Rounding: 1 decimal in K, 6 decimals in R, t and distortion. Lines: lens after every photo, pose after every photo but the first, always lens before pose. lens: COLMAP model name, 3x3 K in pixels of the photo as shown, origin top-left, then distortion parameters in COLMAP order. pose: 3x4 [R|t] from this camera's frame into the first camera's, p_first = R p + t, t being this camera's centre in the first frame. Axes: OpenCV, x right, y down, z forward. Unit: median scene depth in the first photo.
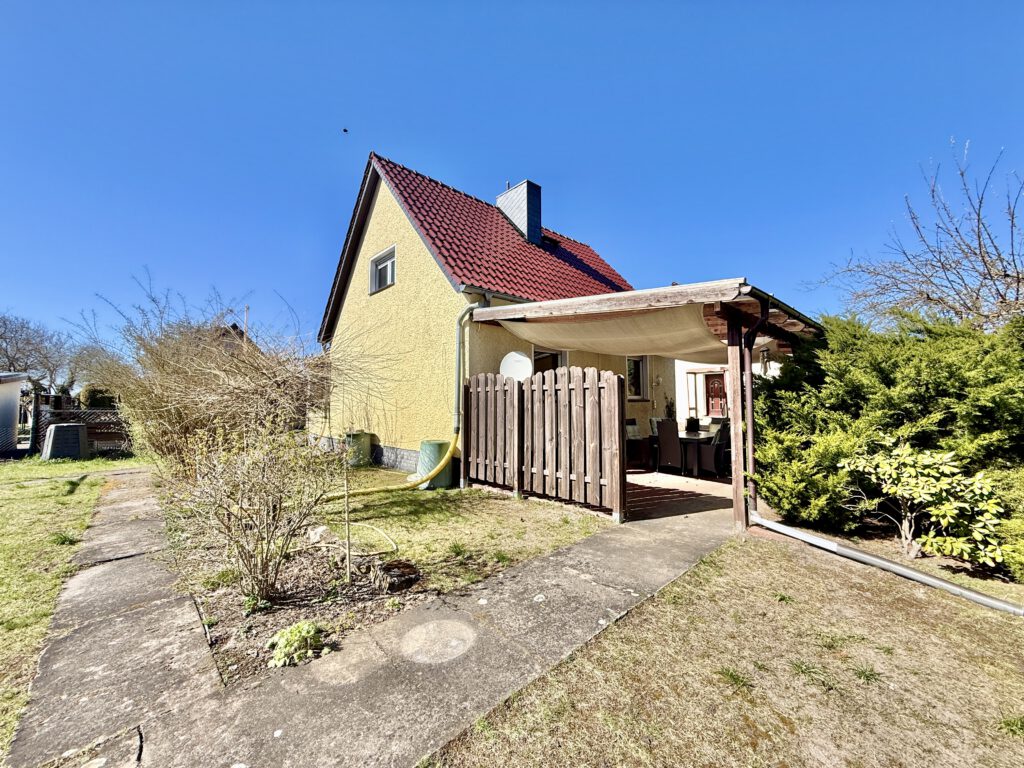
lens RADIAL K [[408.1, 0, 510.6], [0, 408.1, 378.5], [0, 0, 1]] dist [0.000517, 0.000008]
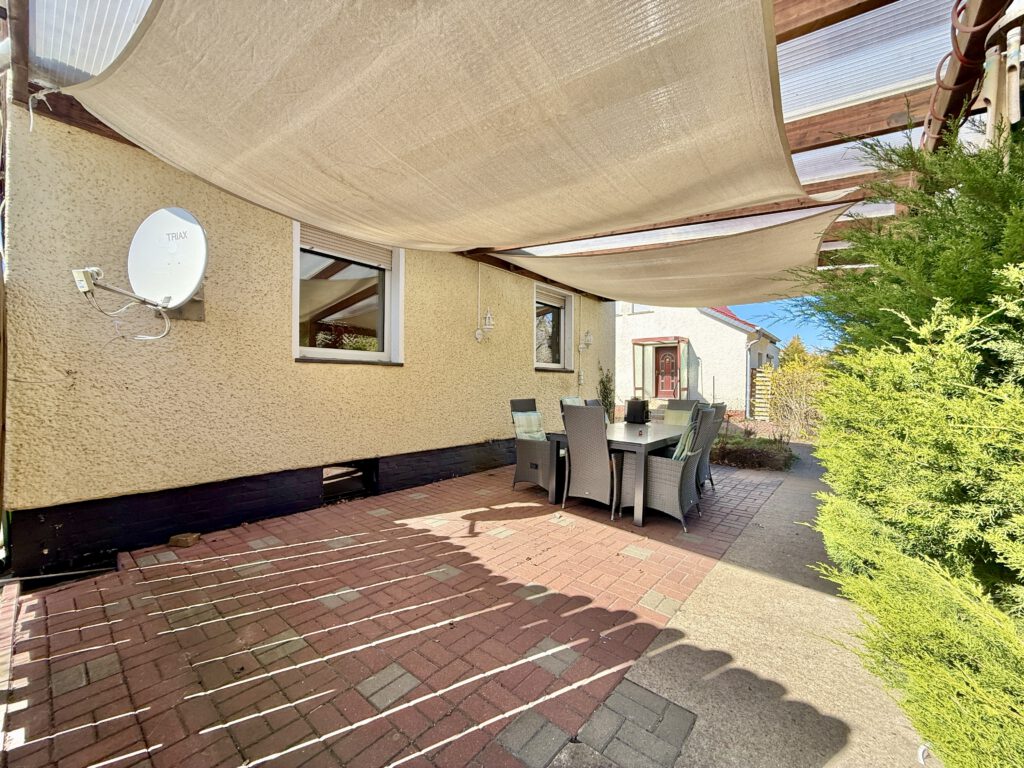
lens RADIAL K [[408.1, 0, 512.6], [0, 408.1, 388.6], [0, 0, 1]] dist [0.000517, 0.000008]
pose [[0.993106, 0.006739, 0.117027, 0.171814], [-0.014595, 0.997686, 0.066403, 0.039792], [-0.116309, -0.067653, 0.990906, 0.380549]]
